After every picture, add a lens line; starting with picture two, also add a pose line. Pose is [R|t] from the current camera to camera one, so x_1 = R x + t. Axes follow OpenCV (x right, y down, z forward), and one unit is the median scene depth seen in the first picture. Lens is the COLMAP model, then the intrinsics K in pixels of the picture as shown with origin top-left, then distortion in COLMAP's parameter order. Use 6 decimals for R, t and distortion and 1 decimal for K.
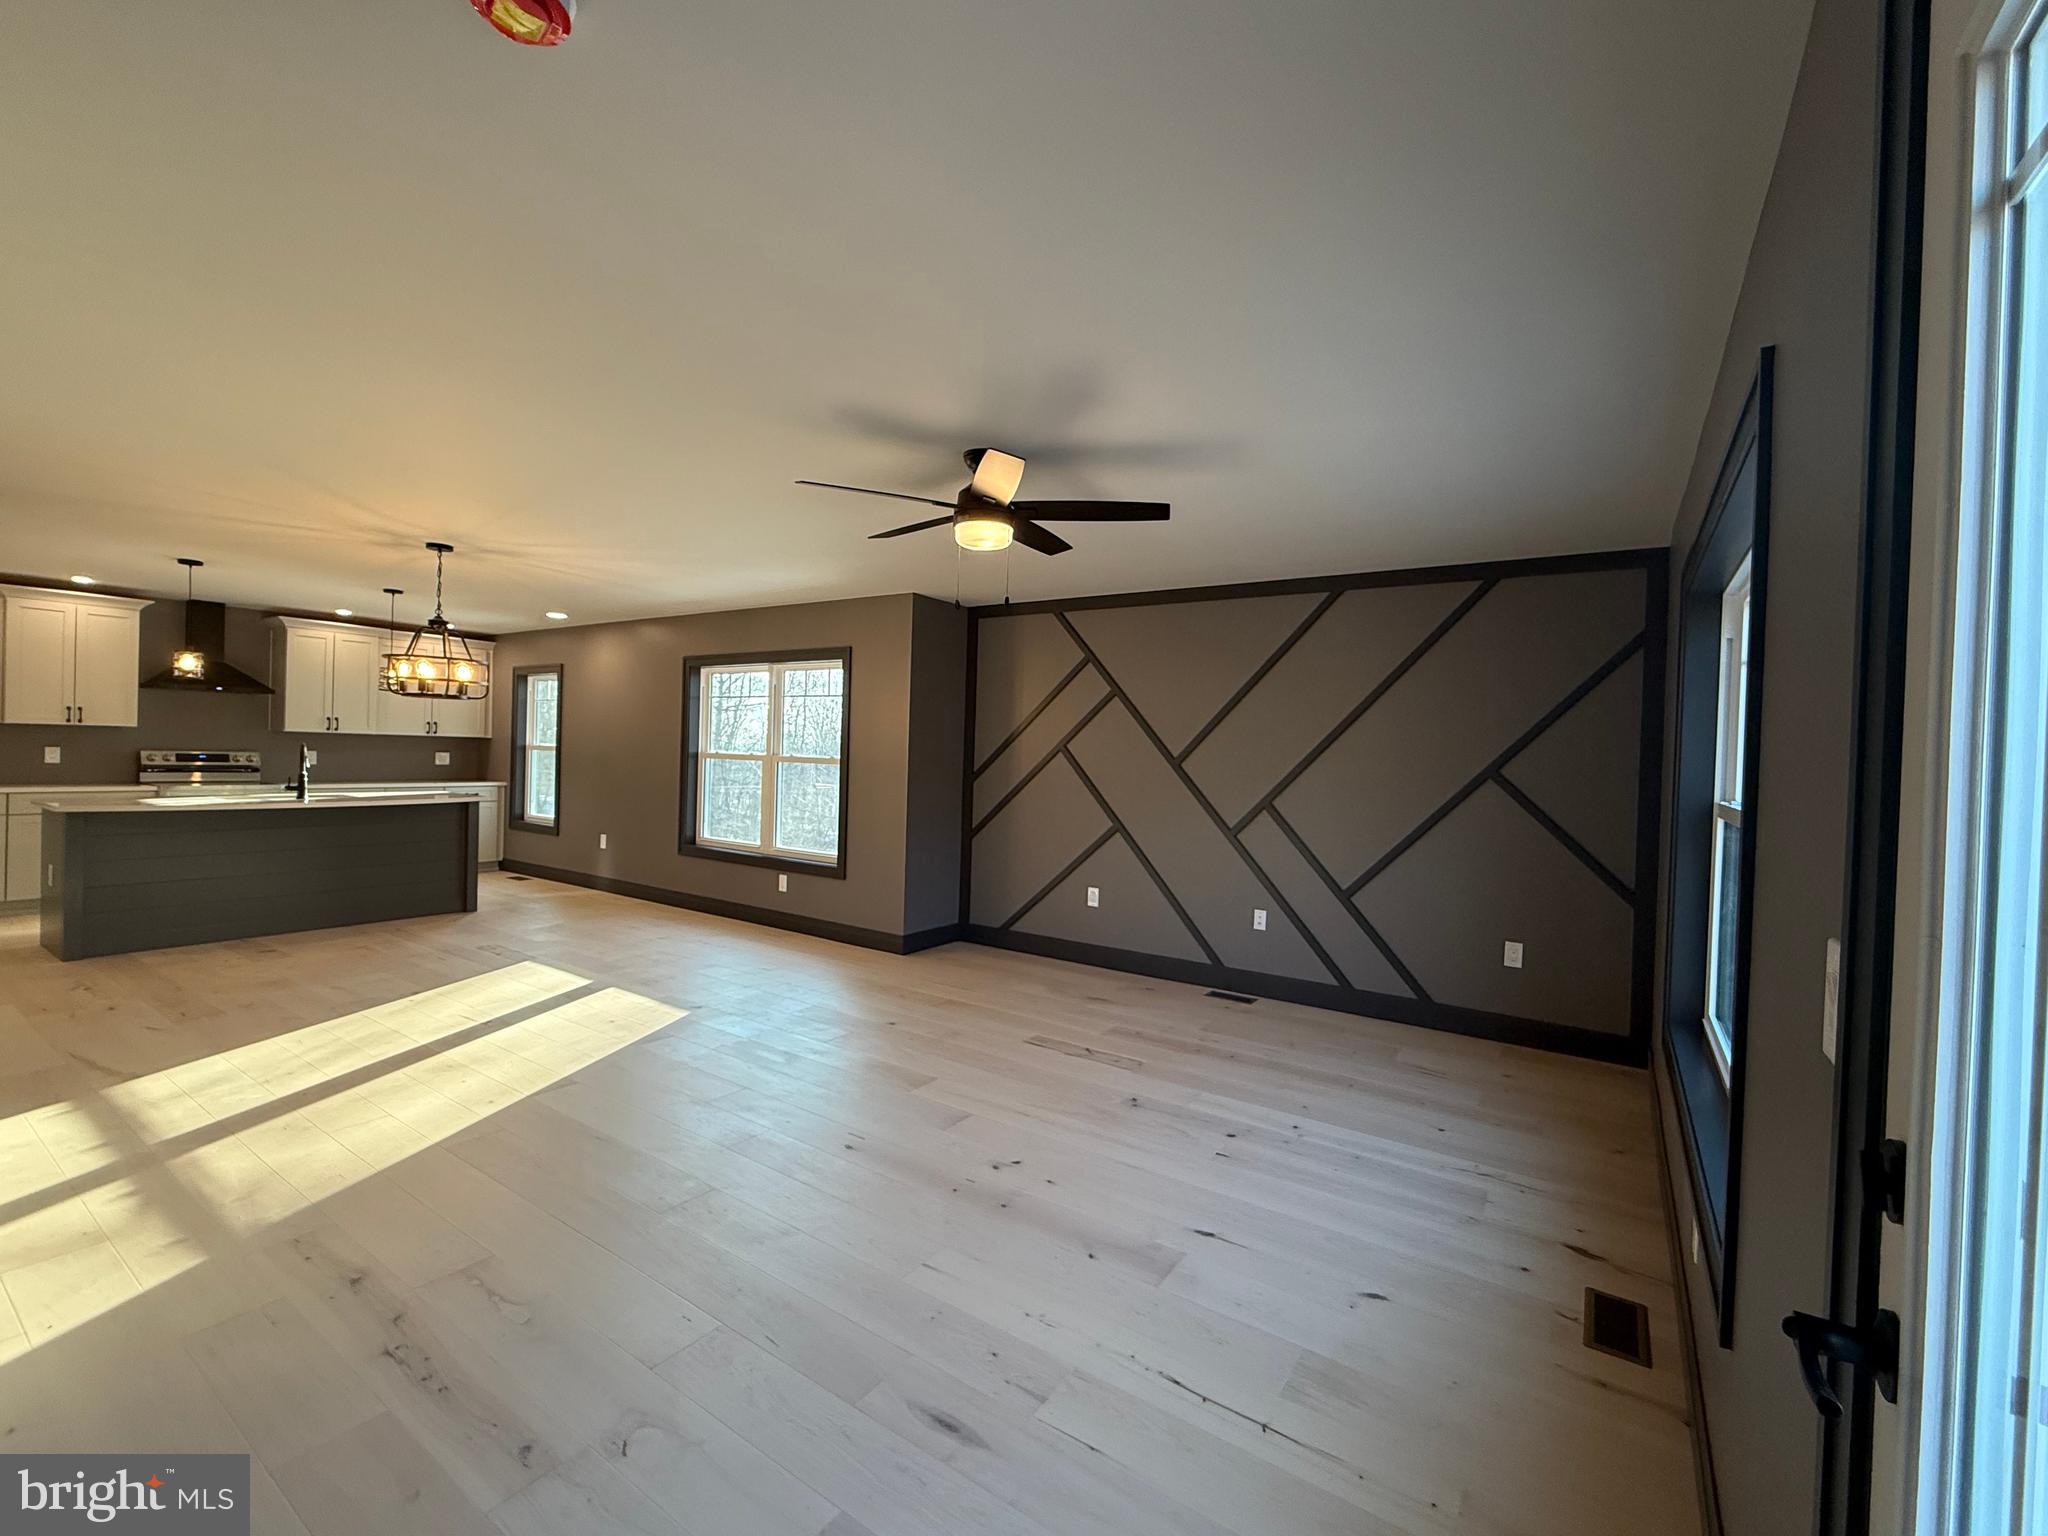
lens RADIAL K [[865.0, 0, 1029.7], [0, 865.0, 762.2], [0, 0, 1]] dist [-0.002222, -0.000483]
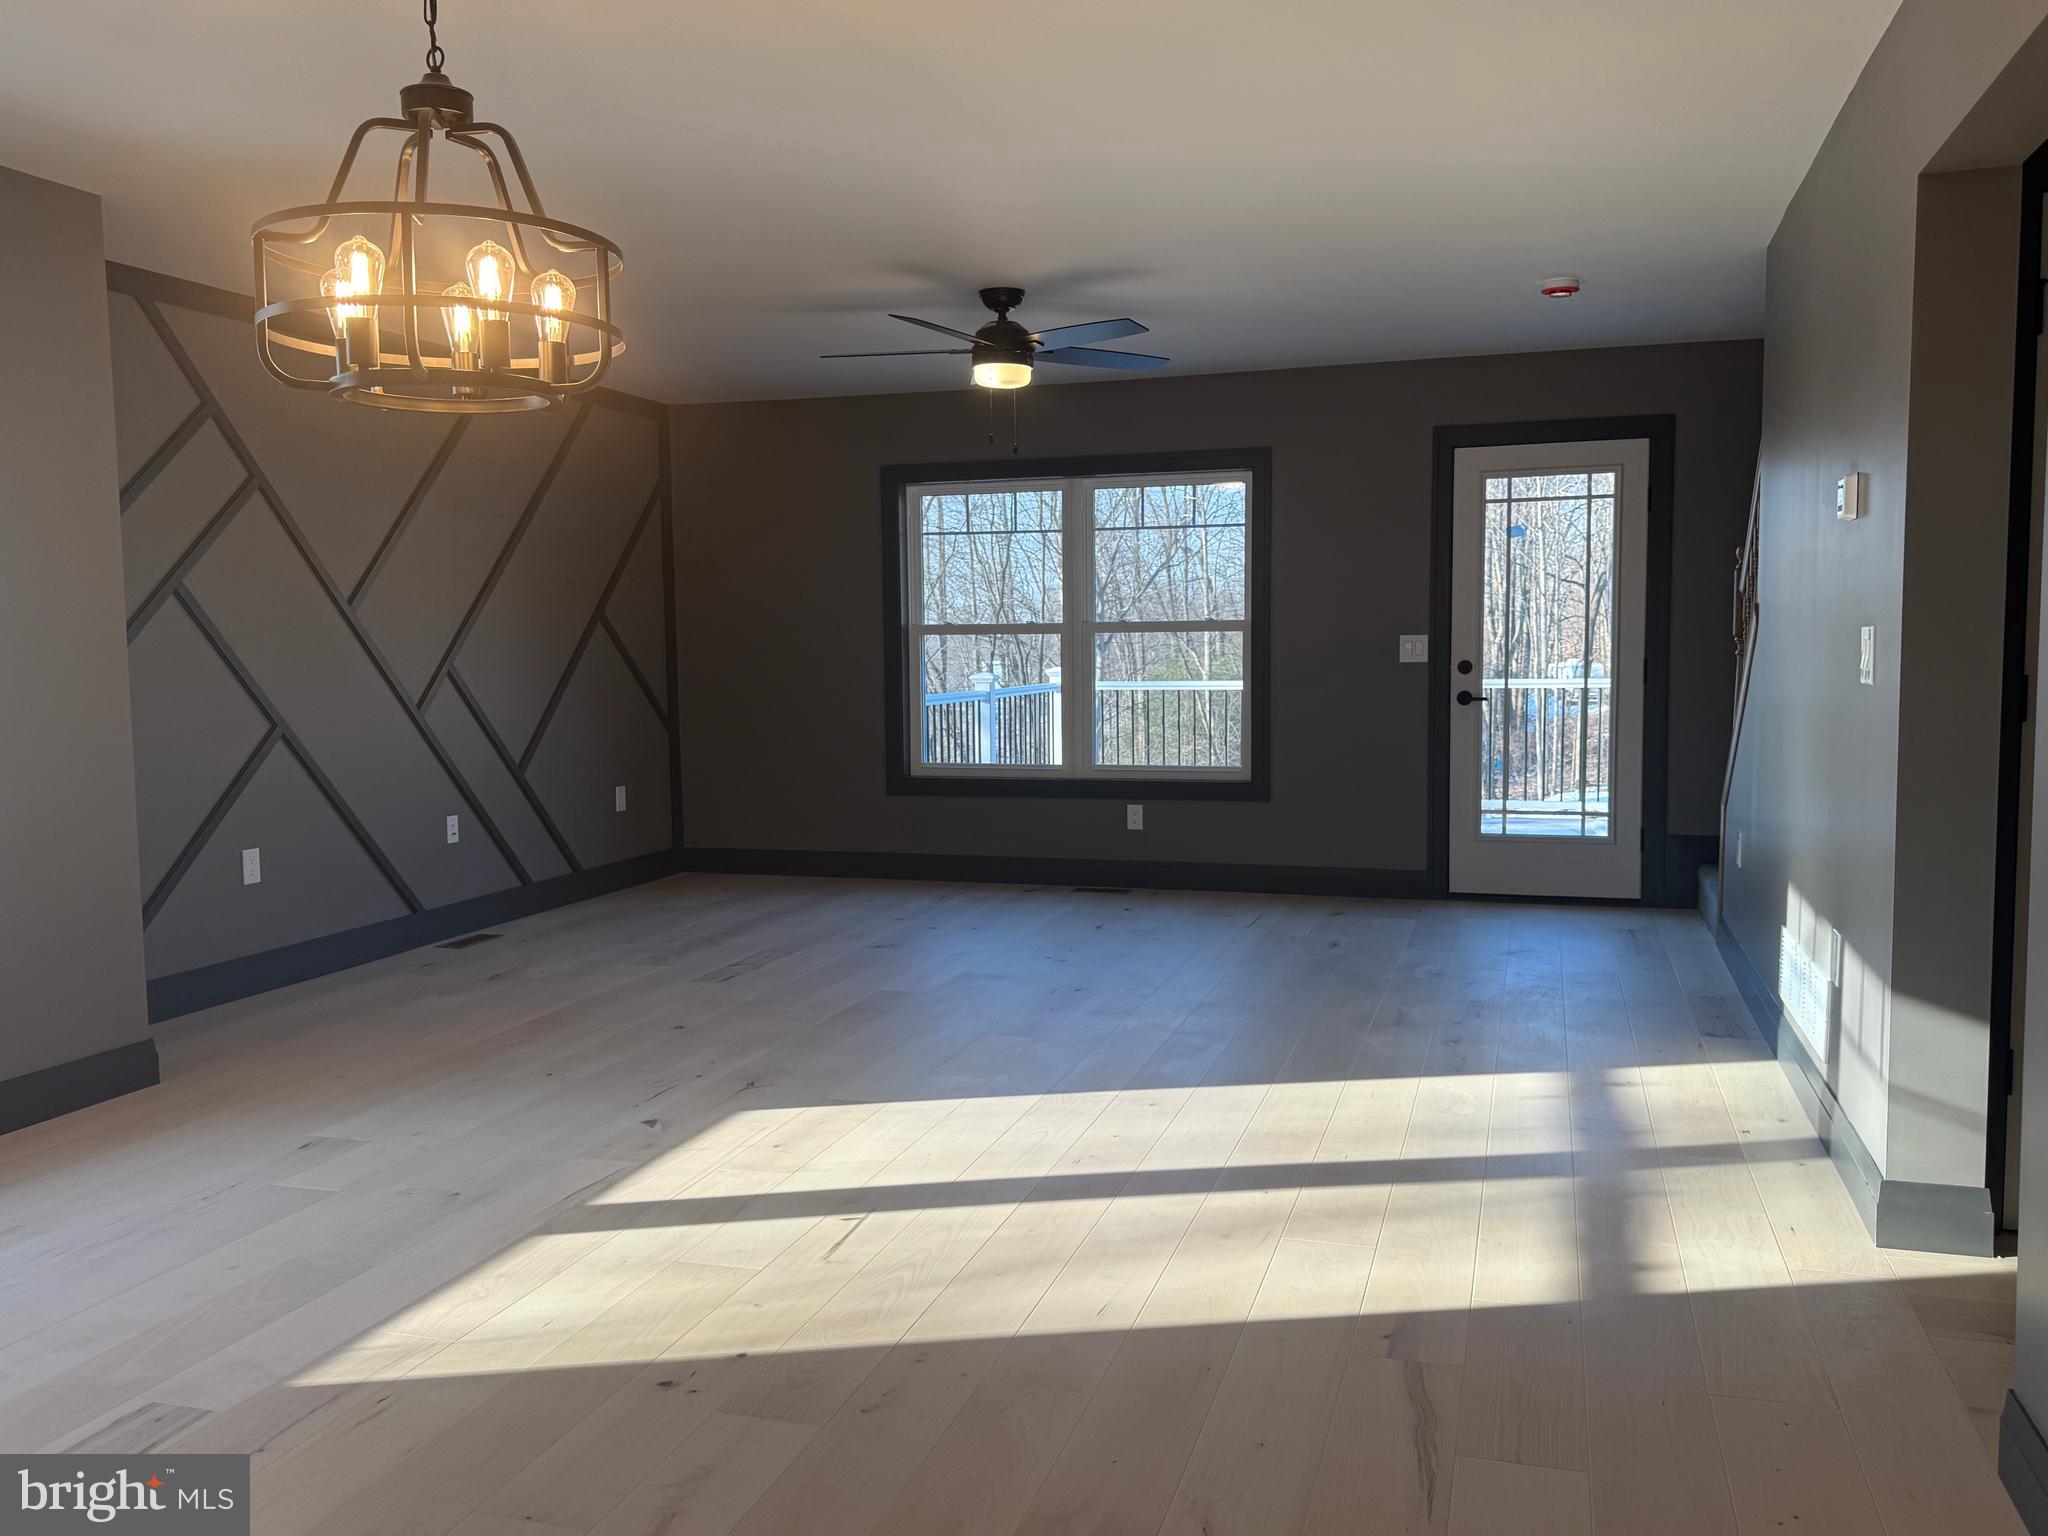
lens RADIAL K [[1654.0, 0, 1024.0], [0, 1654.0, 768.0], [0, 0, 1]] dist [0.152556, -0.265752]
pose [[-0.287114, -0.104800, 0.952146, -0.909077], [0.012441, 0.993505, 0.113104, -0.013939], [-0.957816, 0.044319, -0.283945, 0.725138]]
